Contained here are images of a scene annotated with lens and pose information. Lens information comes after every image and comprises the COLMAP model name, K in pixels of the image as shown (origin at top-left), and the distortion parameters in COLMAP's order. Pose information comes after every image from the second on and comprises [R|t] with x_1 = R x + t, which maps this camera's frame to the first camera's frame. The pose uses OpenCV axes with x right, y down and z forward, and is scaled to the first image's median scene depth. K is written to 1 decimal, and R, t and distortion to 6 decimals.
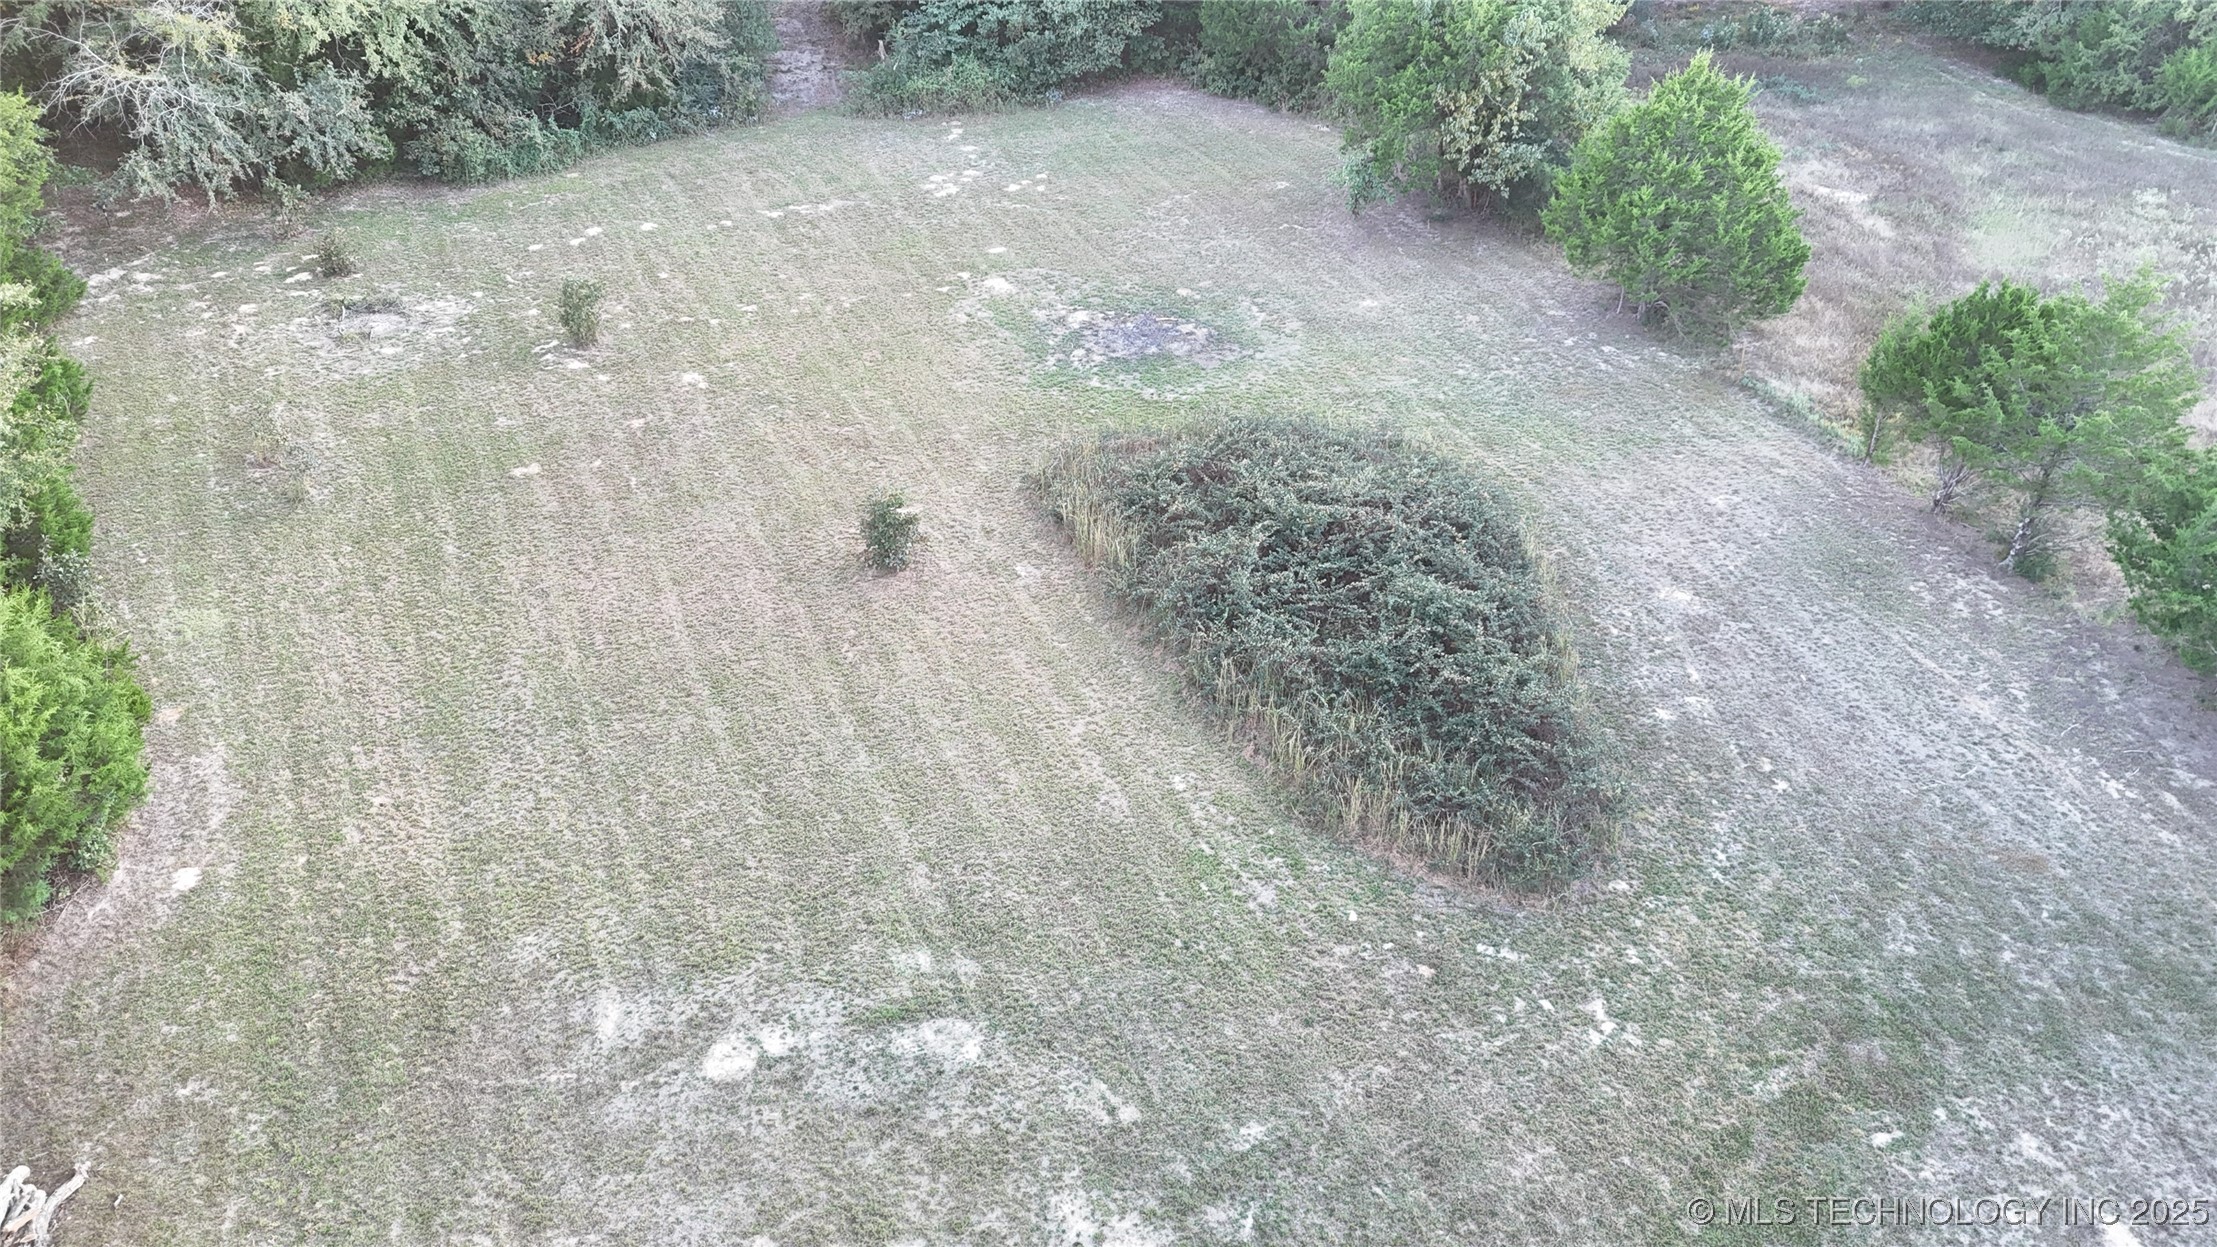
lens RADIAL K [[1631.4, 0, 1113.6], [0, 1631.4, 617.0], [0, 0, 1]] dist [0.072011, -0.073556]
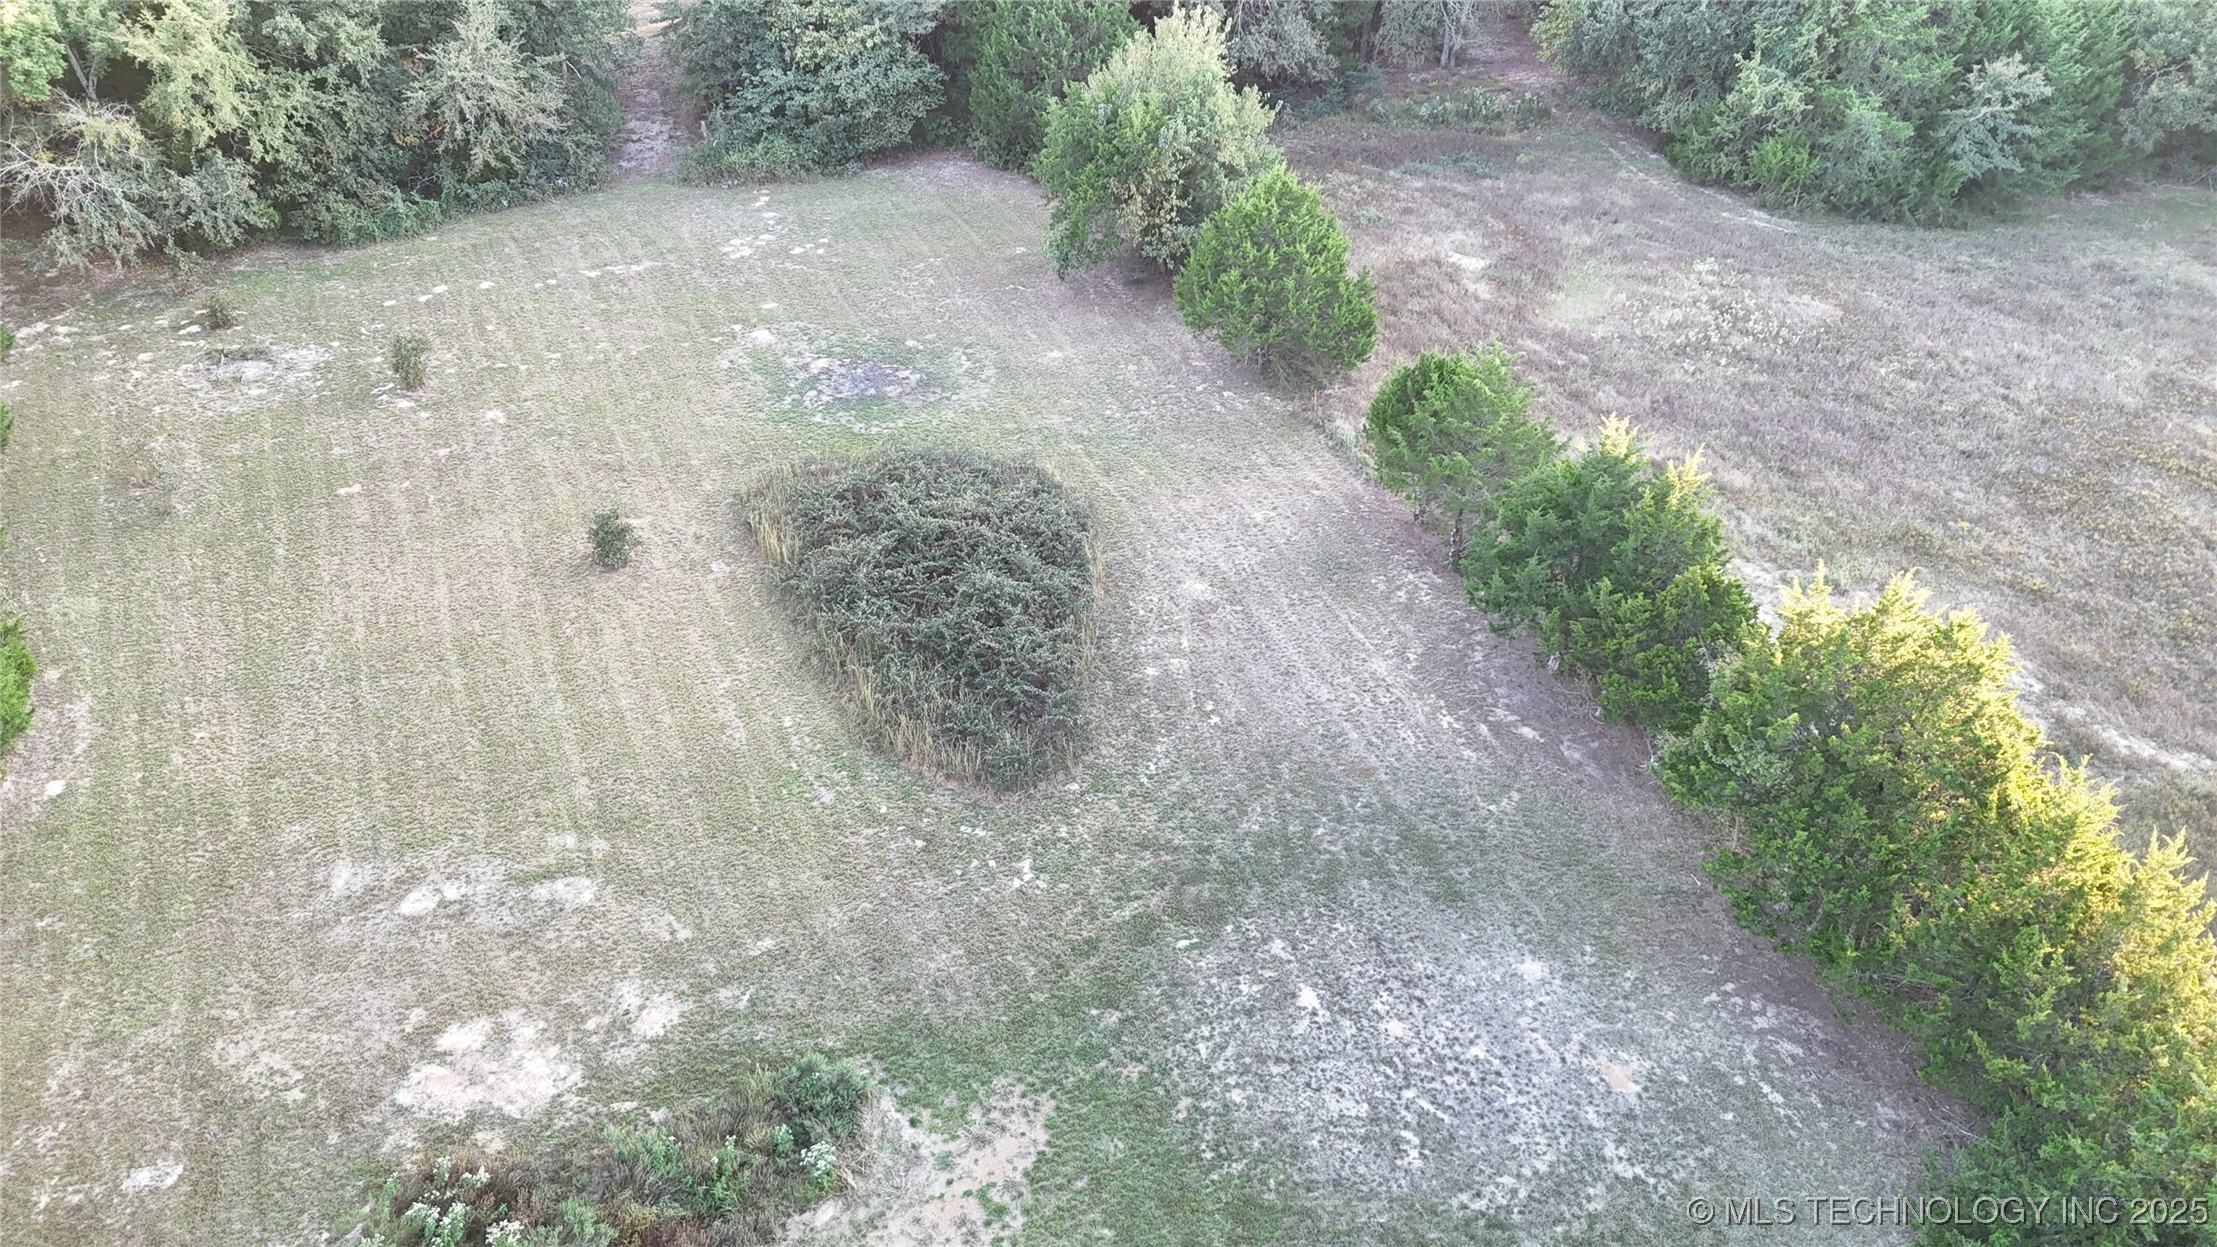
lens RADIAL K [[1631.4, 0, 1118.5], [0, 1631.4, 616.0], [0, 0, 1]] dist [0.072011, -0.073556]
pose [[0.999985, -0.001046, 0.005452, 0.268896], [0.001055, 0.999998, -0.001693, 0.013520], [-0.005450, 0.001699, 0.999984, -0.329363]]
